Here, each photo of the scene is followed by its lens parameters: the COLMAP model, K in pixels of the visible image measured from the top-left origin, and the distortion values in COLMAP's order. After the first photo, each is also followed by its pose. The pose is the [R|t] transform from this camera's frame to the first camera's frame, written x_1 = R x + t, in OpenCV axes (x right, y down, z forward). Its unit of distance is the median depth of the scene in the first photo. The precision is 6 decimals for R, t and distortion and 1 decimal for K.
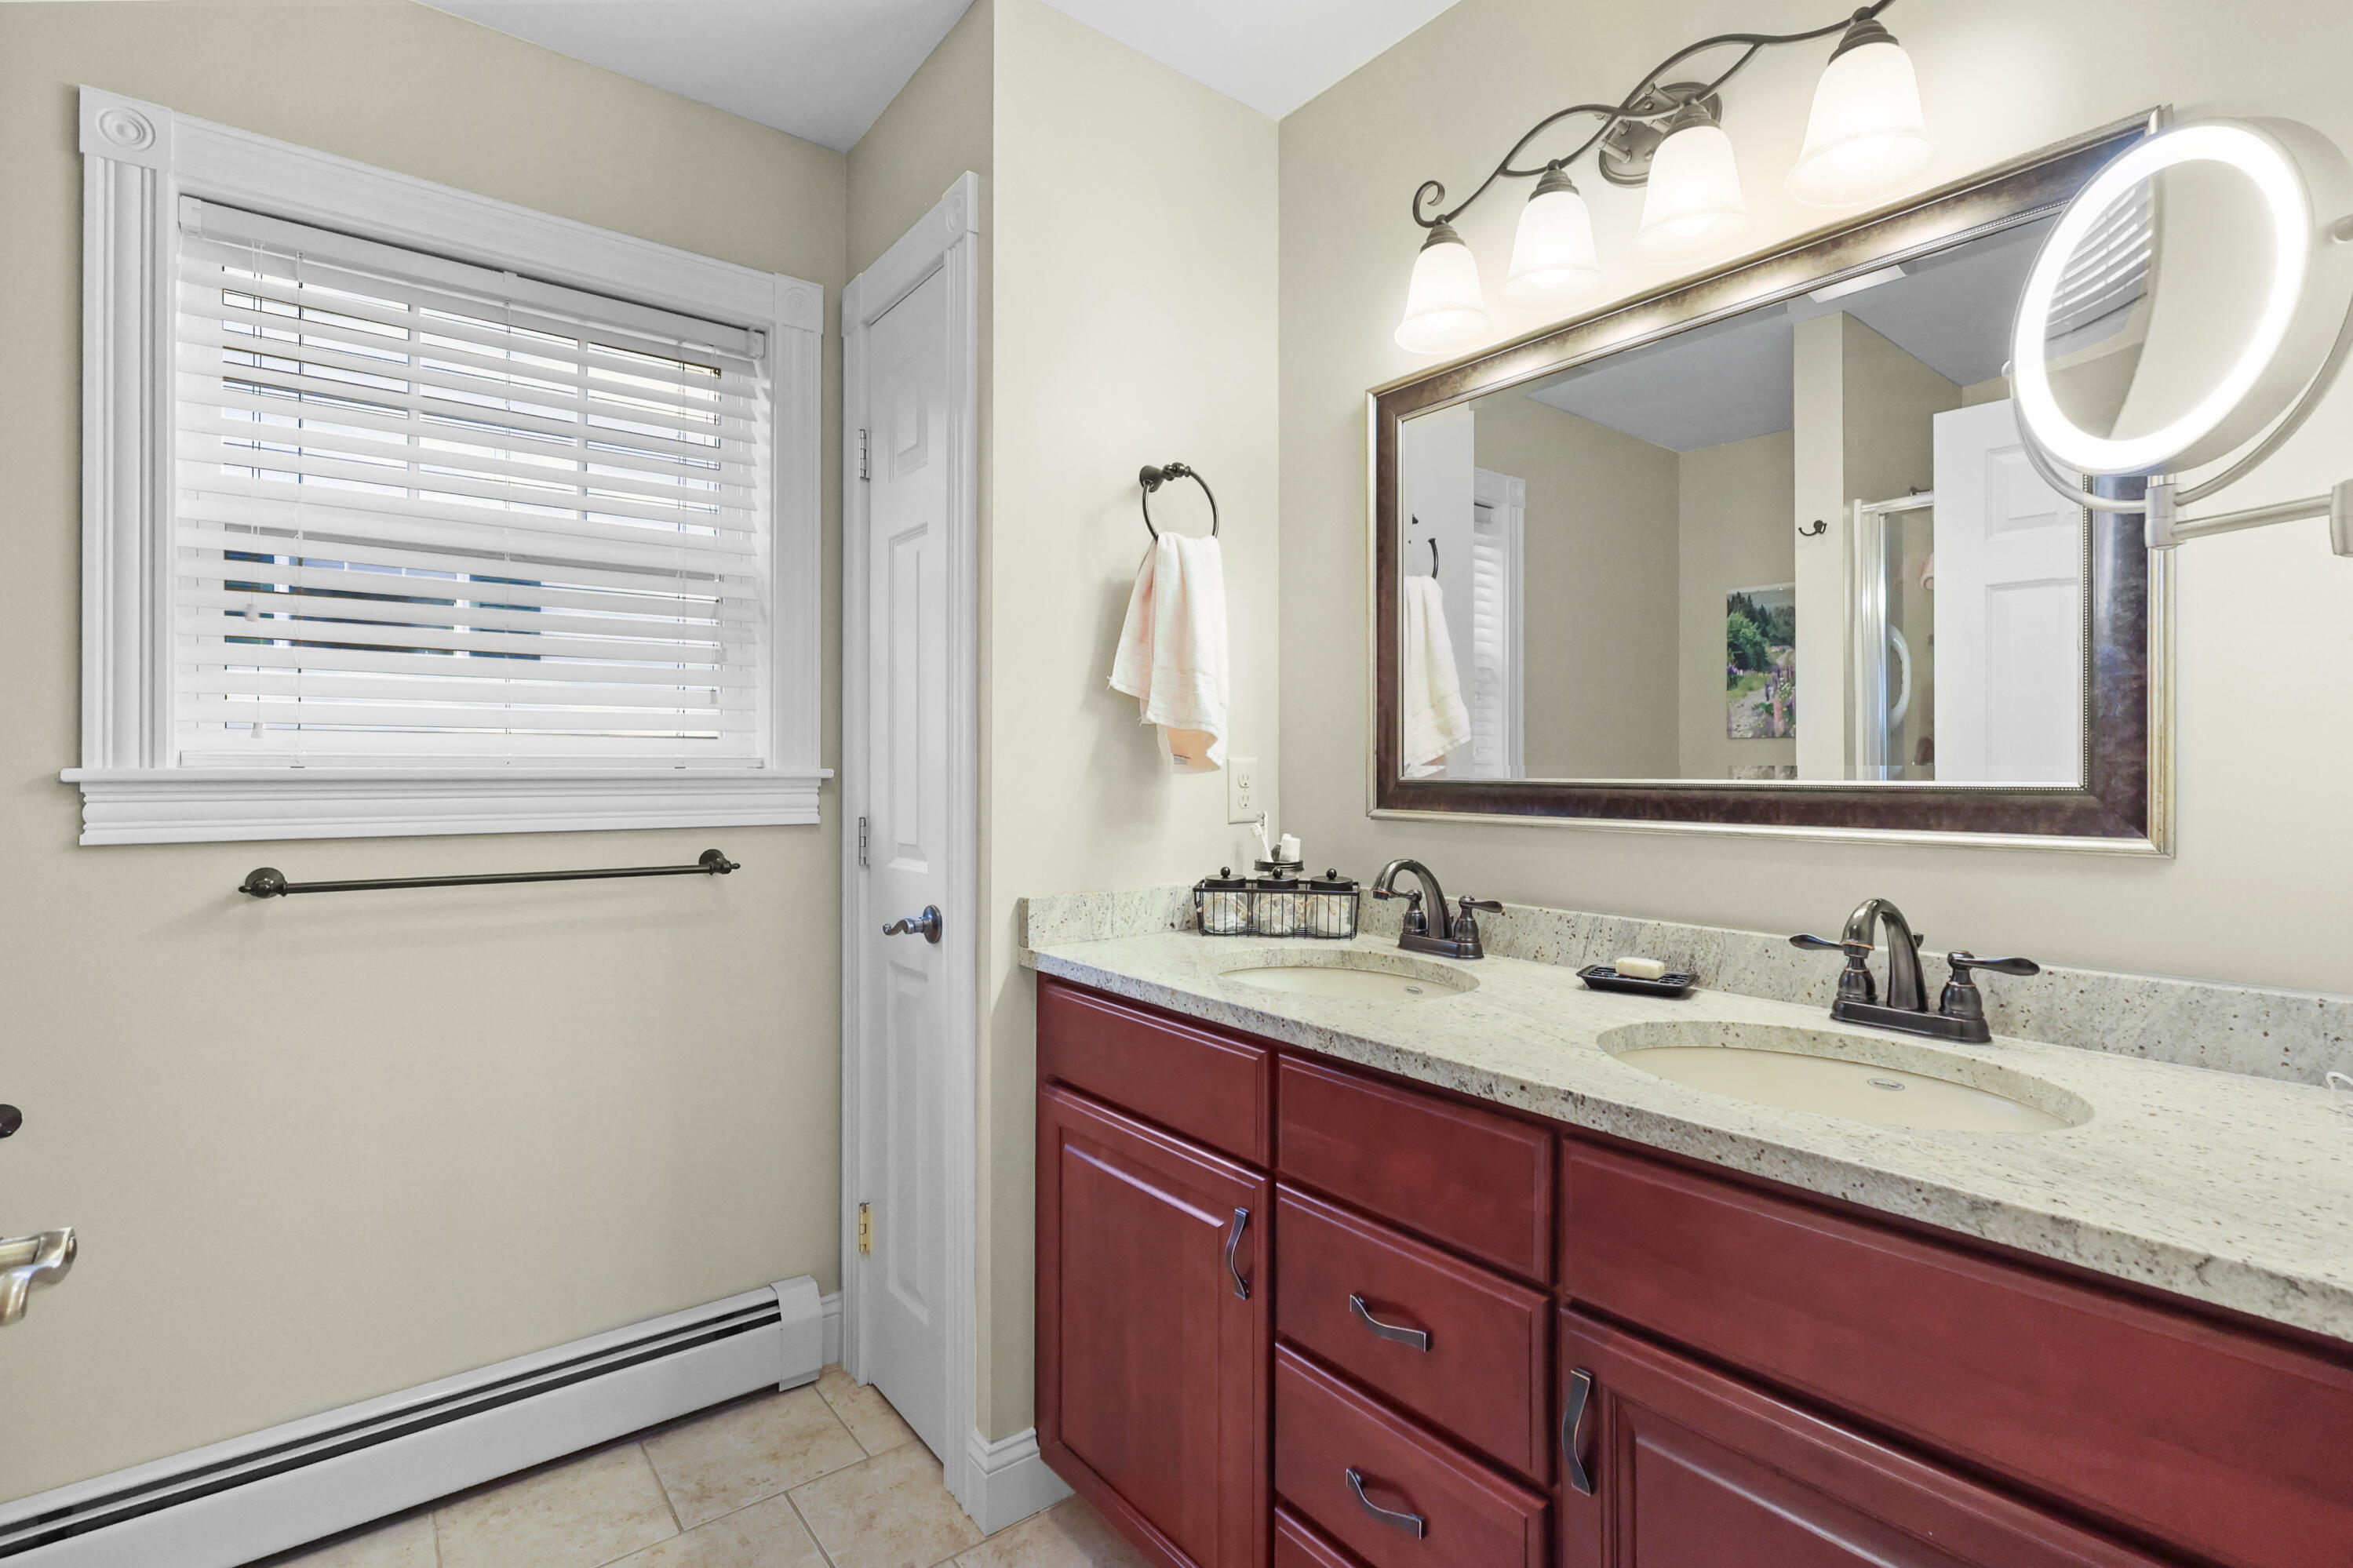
lens RADIAL K [[1096.6, 0, 1180.0], [0, 1096.6, 763.2], [0, 0, 1]] dist [-0.007981, 0.002781]
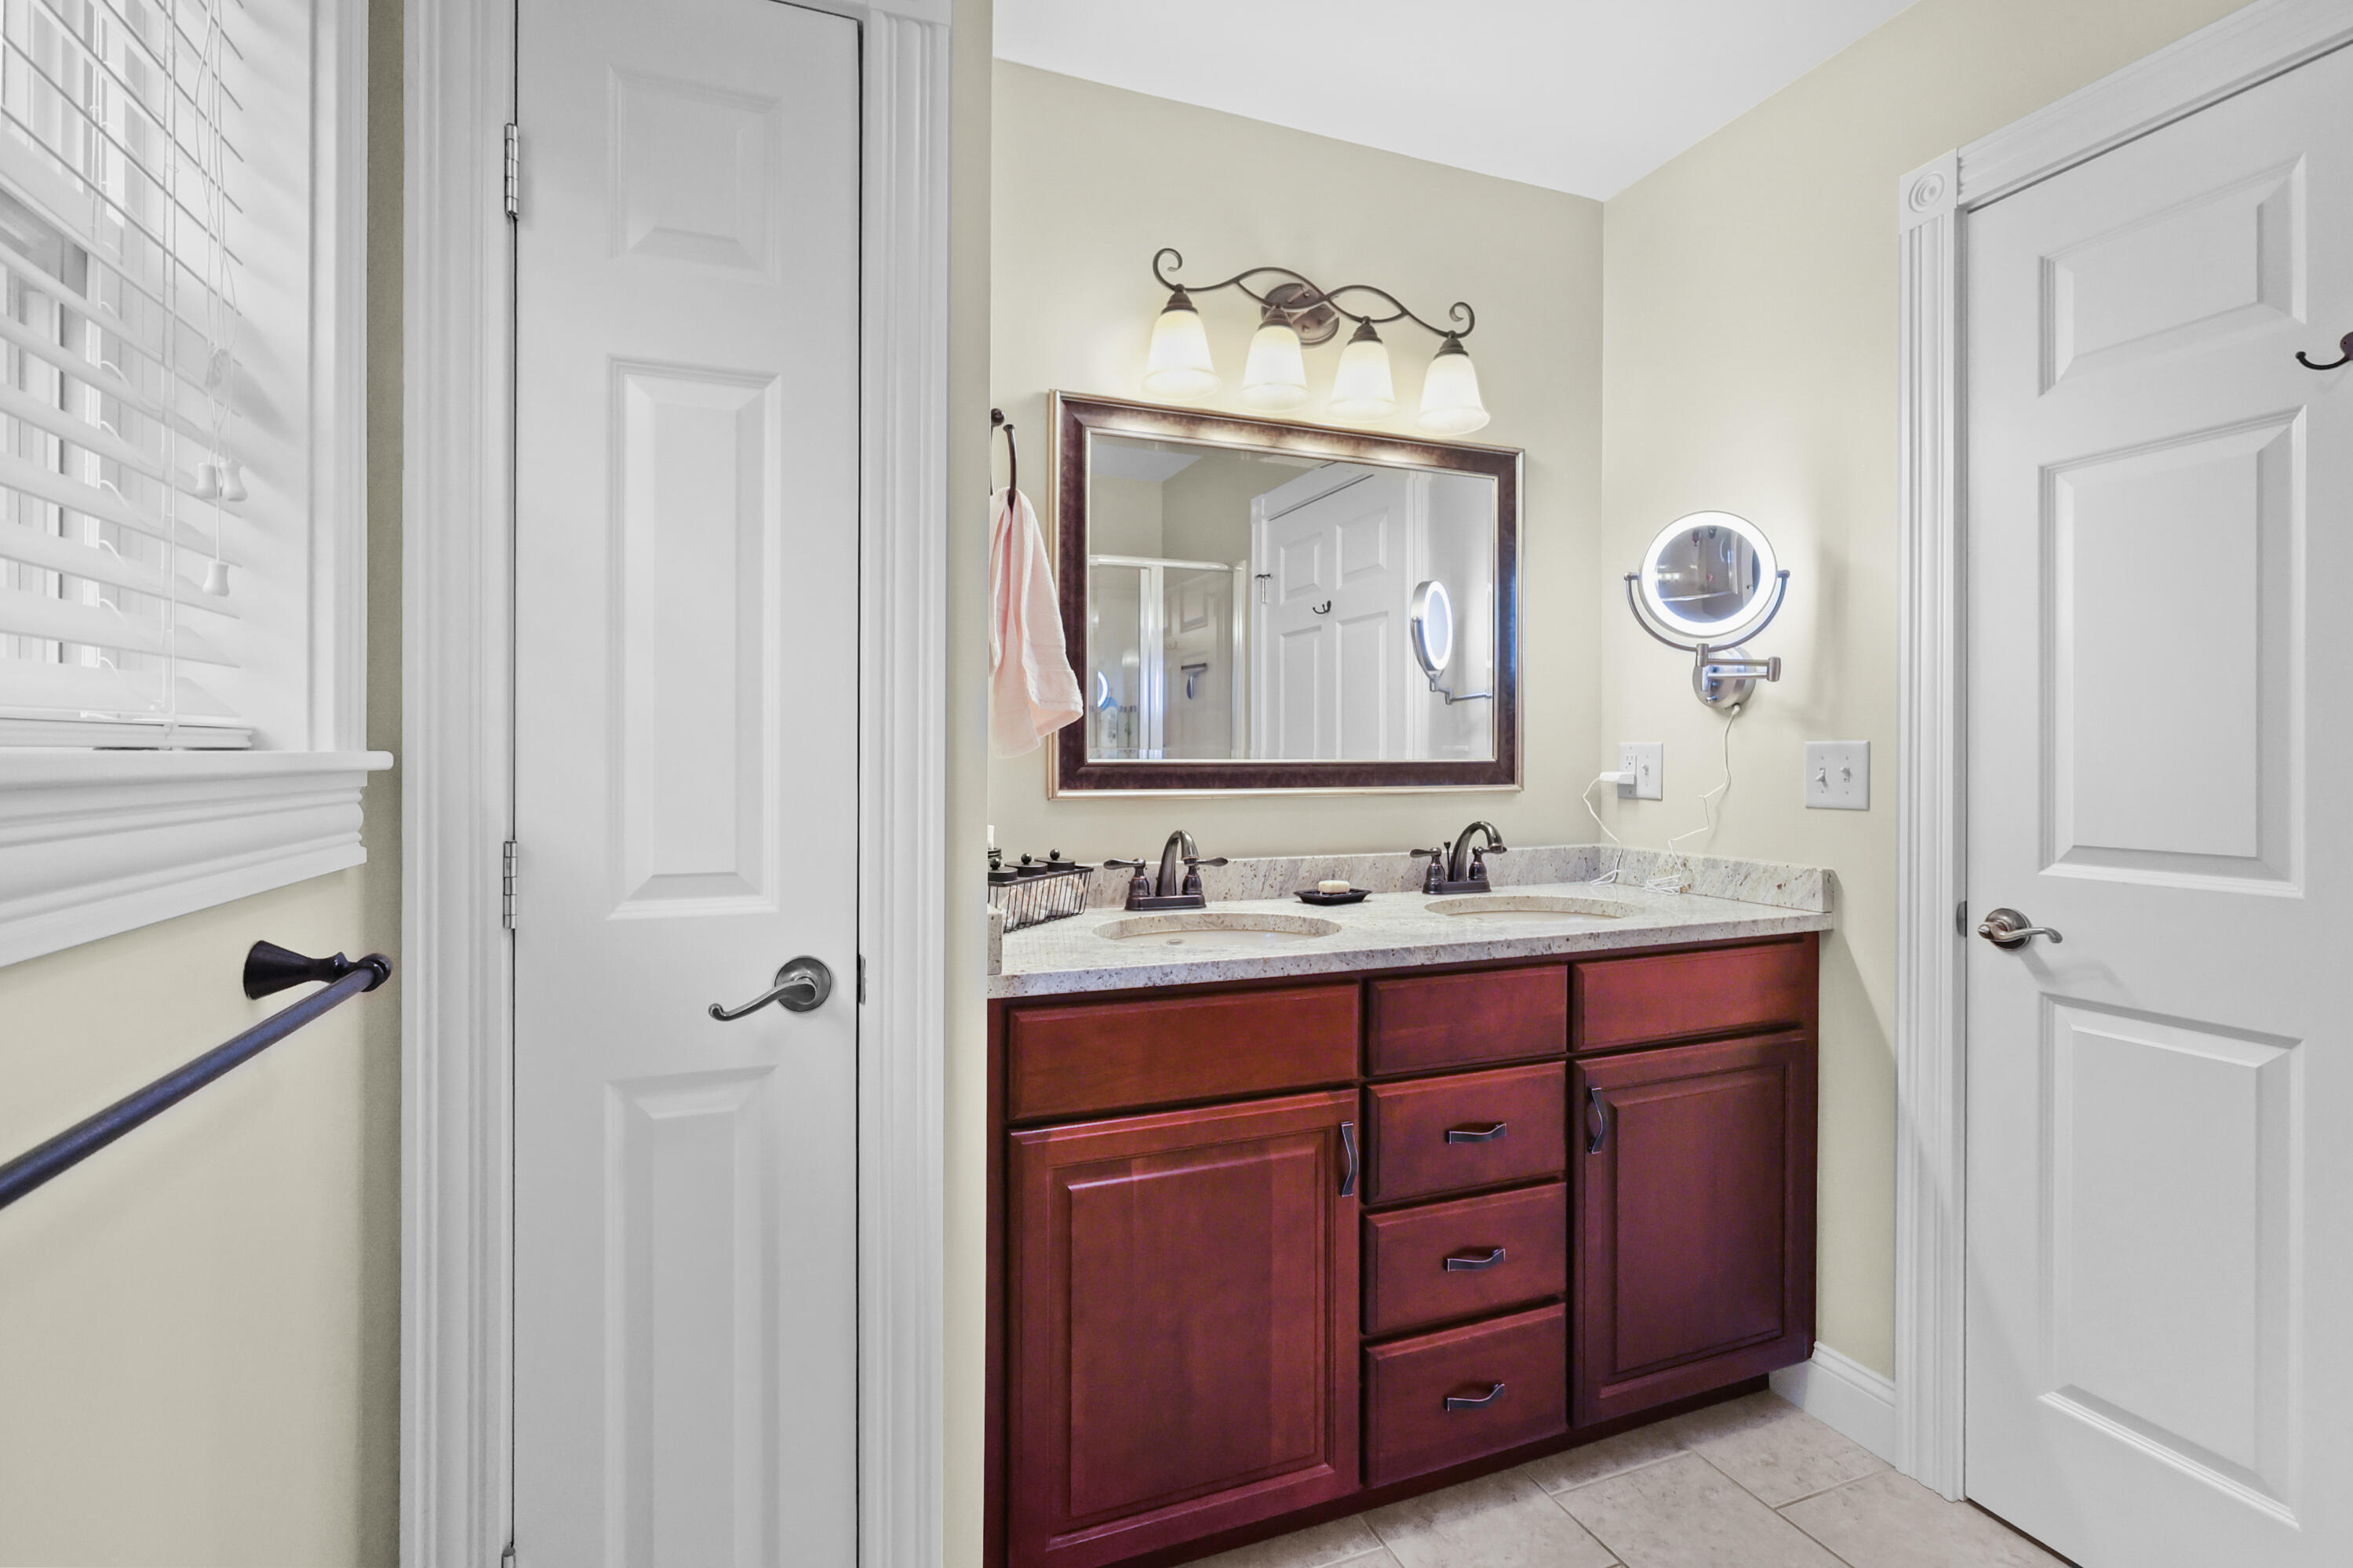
lens RADIAL K [[1096.6, 0, 1193.5], [0, 1096.6, 748.0], [0, 0, 1]] dist [-0.007981, 0.002781]
pose [[0.281333, 0.002645, 0.959606, -0.958355], [-0.004506, 0.999989, -0.001435, 0.002671], [-0.959599, -0.003920, 0.281342, 0.698477]]
